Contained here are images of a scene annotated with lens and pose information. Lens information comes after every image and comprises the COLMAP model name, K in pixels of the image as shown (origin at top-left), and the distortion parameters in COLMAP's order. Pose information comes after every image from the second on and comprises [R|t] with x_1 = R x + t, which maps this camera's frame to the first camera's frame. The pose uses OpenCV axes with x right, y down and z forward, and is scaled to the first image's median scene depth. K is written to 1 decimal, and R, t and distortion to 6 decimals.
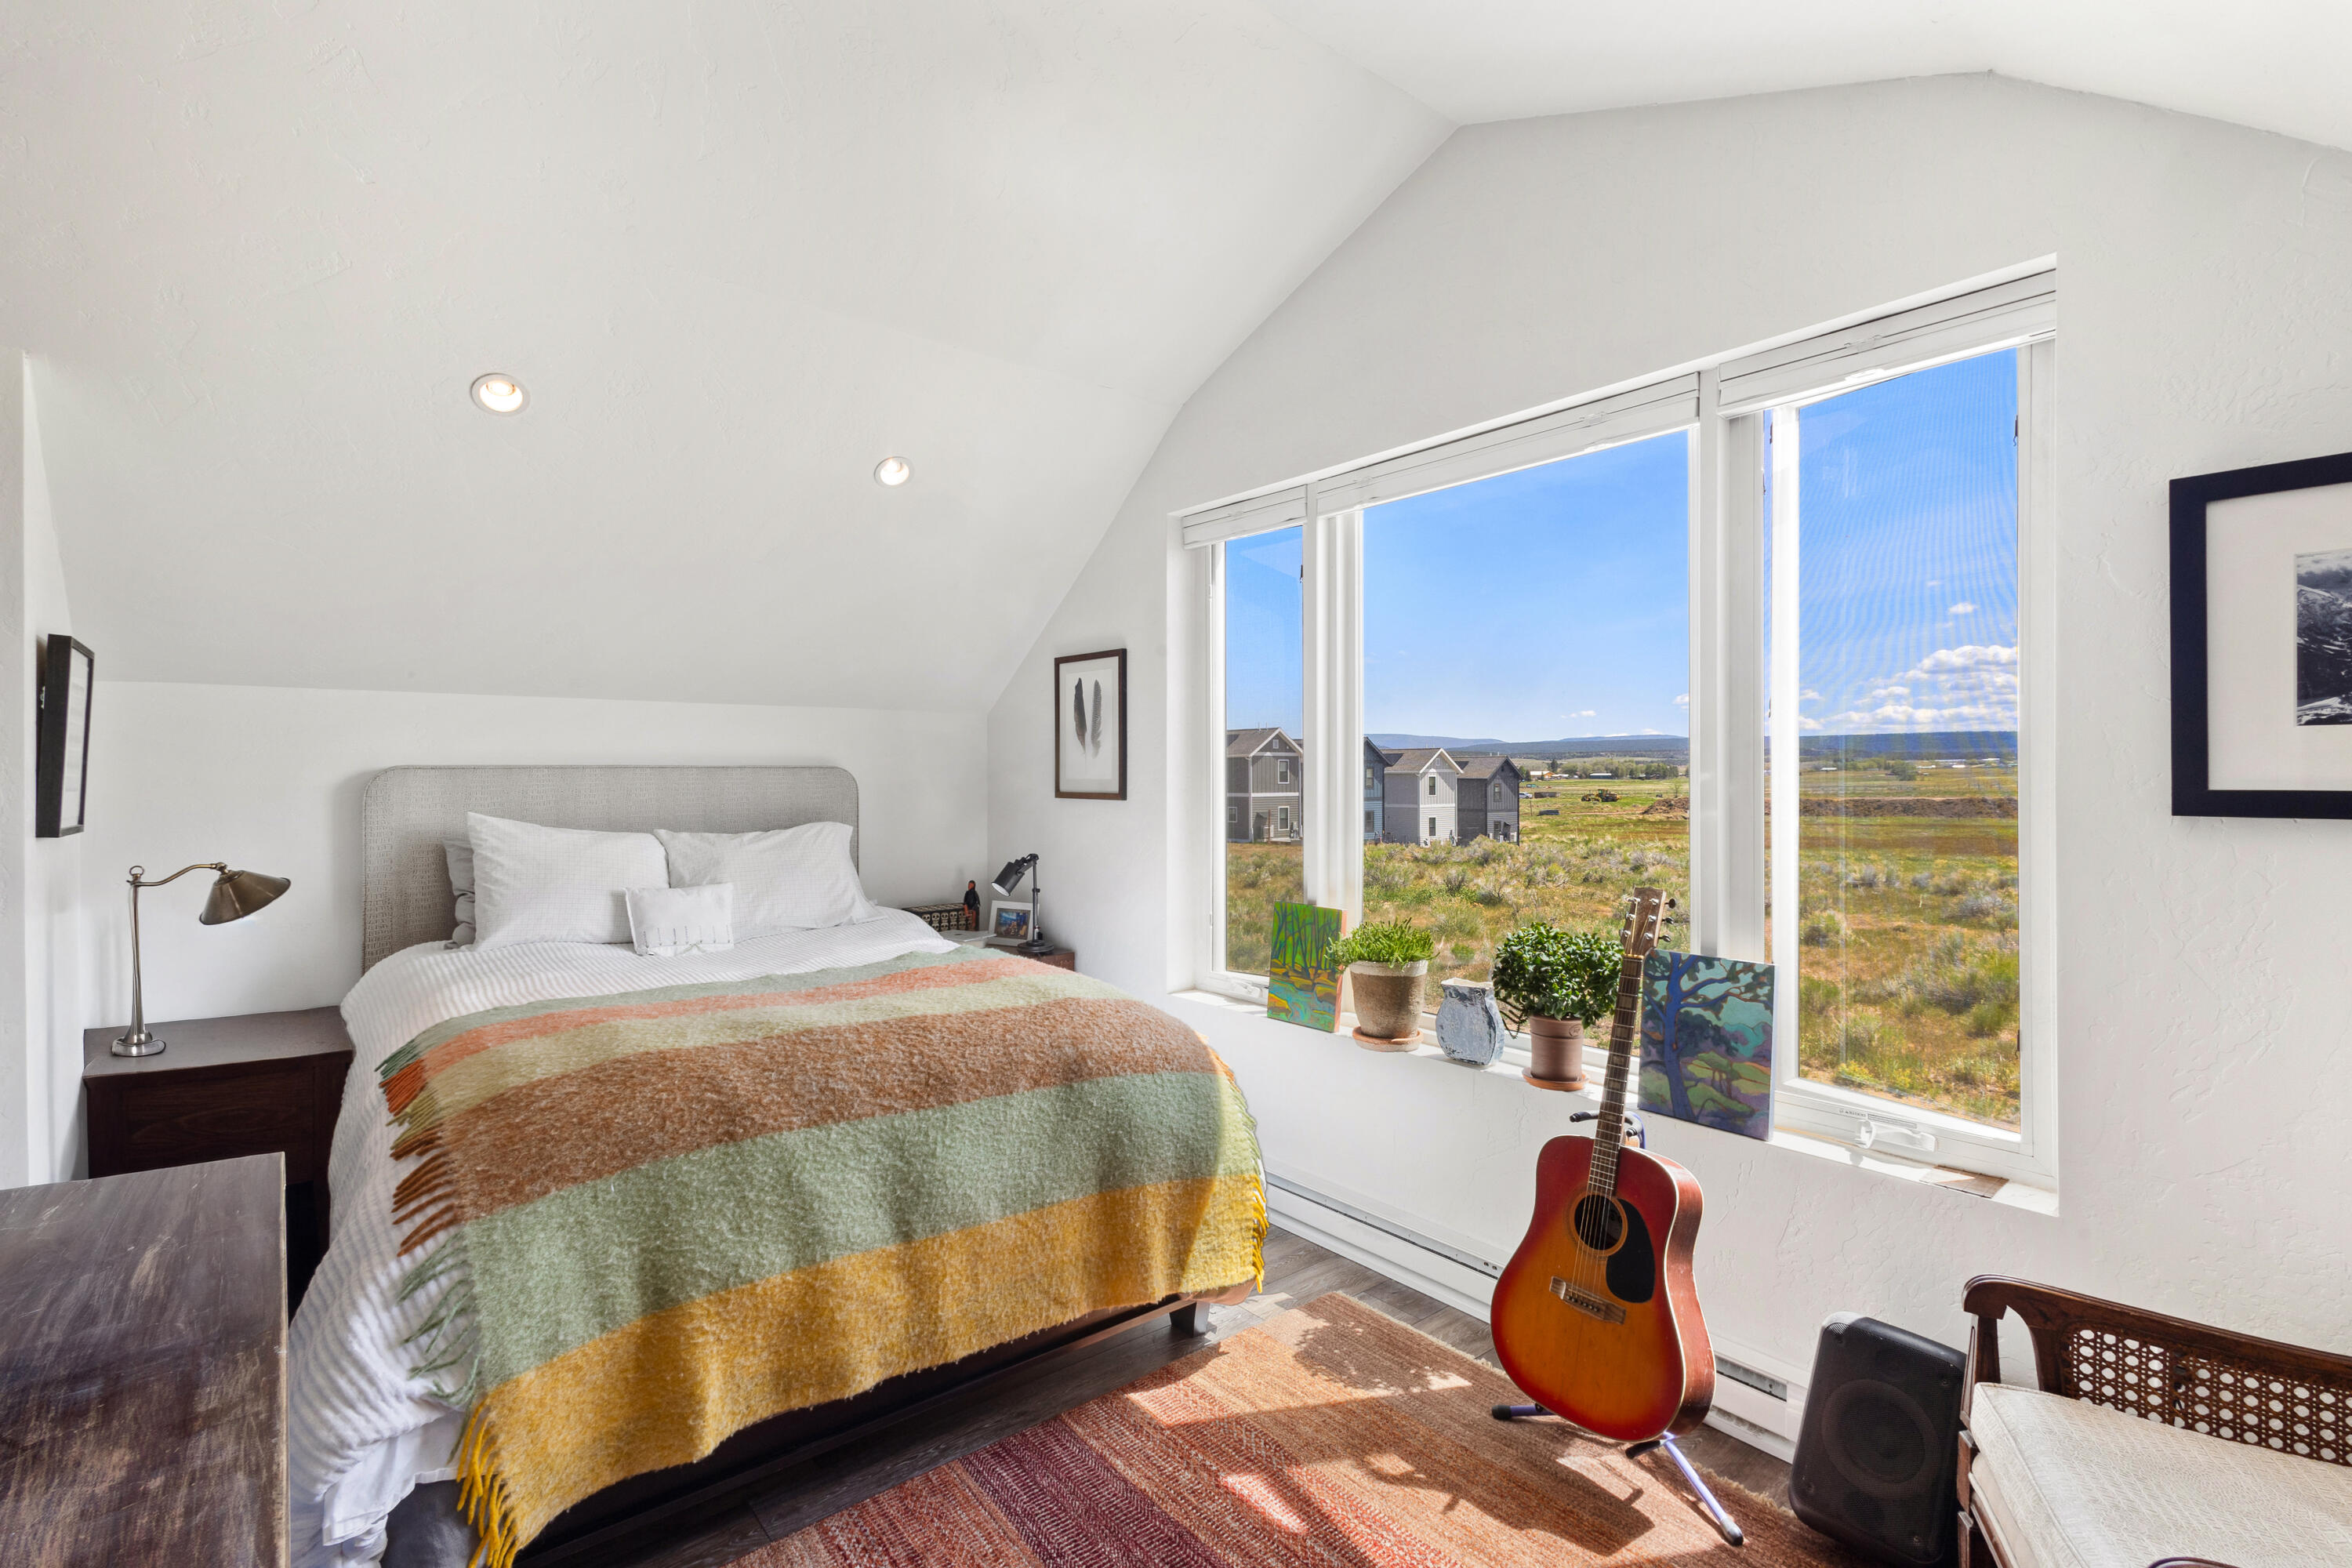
lens RADIAL K [[1086.2, 0, 1177.5], [0, 1086.2, 774.1], [0, 0, 1]] dist [-0.002397, -0.000290]
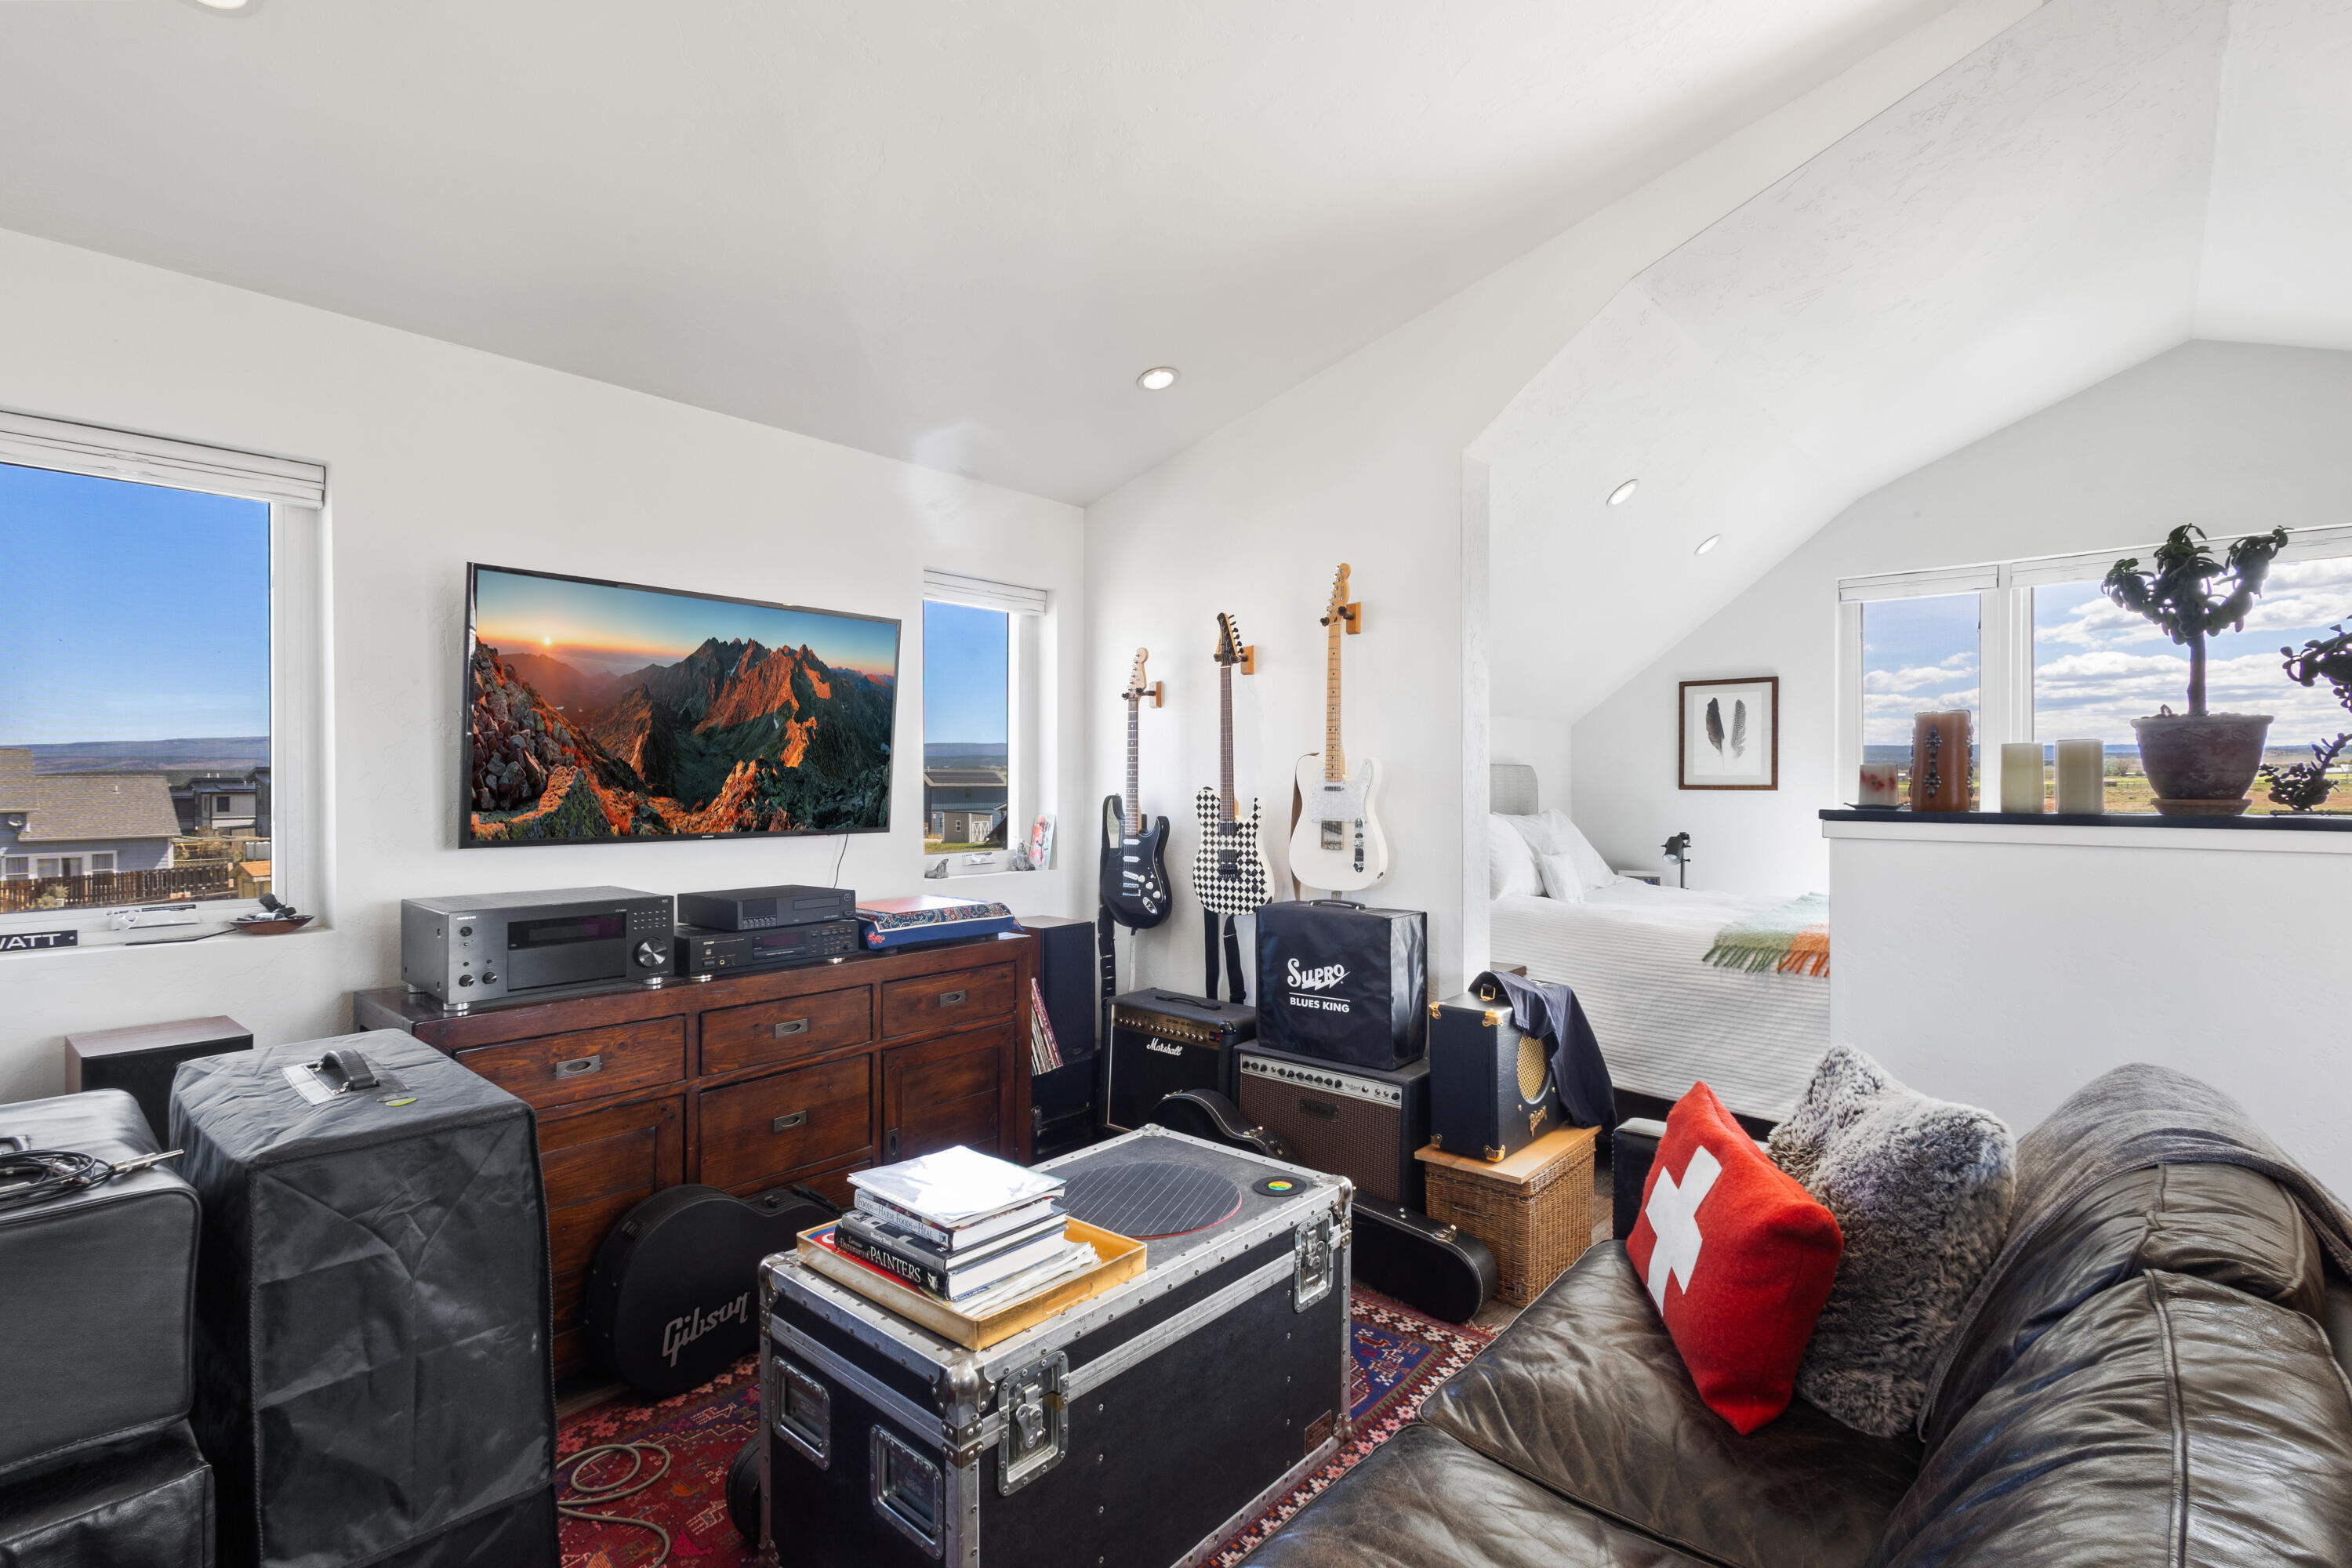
lens RADIAL K [[1085.0, 0, 1180.1], [0, 1085.0, 782.8], [0, 0, 1]] dist [0.011580, -0.000561]
pose [[0.986962, -0.003123, 0.160921, -1.656126], [0.002929, 0.999995, 0.001444, 0.017868], [-0.160925, -0.000954, 0.986966, -0.332342]]
